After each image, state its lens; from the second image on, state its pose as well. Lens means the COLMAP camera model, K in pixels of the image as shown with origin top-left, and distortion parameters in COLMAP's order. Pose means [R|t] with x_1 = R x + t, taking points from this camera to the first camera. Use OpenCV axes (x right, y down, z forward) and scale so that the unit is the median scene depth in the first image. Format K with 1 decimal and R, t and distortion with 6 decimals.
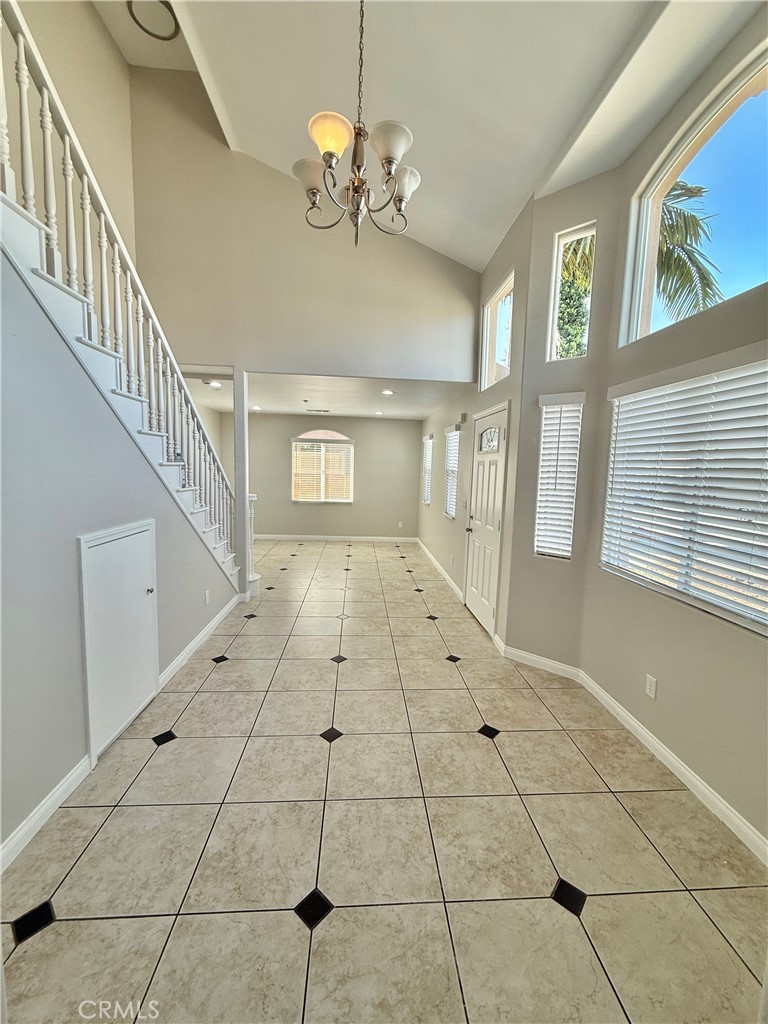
lens RADIAL K [[409.8, 0, 387.2], [0, 409.8, 512.4], [0, 0, 1]] dist [-0.000746, 0.000161]
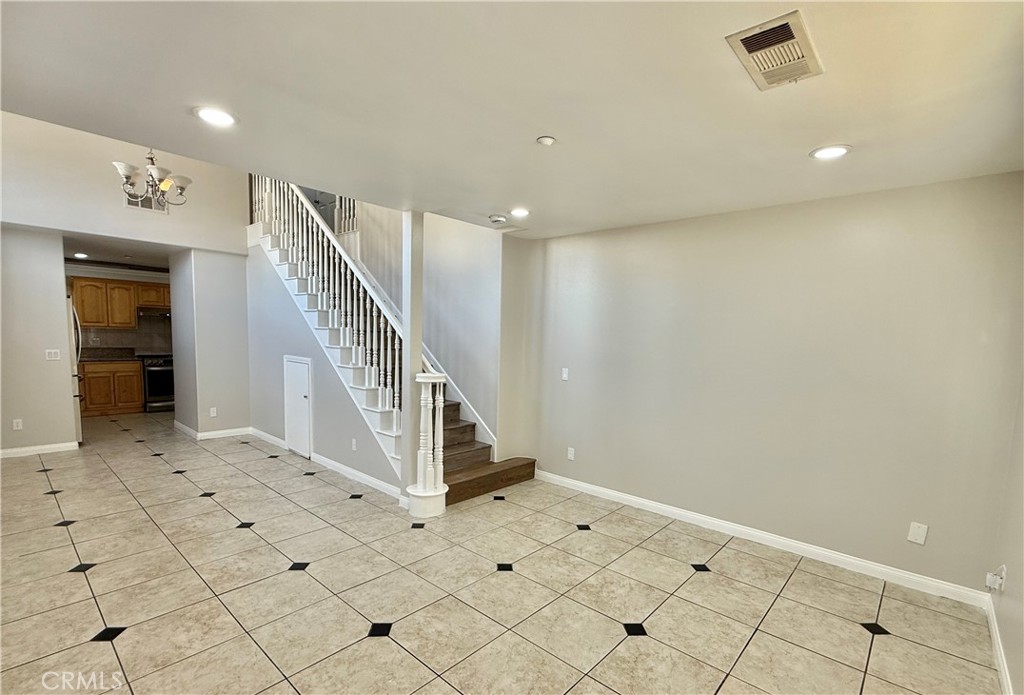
lens RADIAL K [[474.5, 0, 513.7], [0, 474.5, 377.8], [0, 0, 1]] dist [-0.000612, -0.000262]
pose [[-0.720885, 0.008210, -0.693006, 0.118627], [-0.129893, 0.980610, 0.146735, -0.172796], [0.680774, 0.195796, -0.705841, 1.652720]]
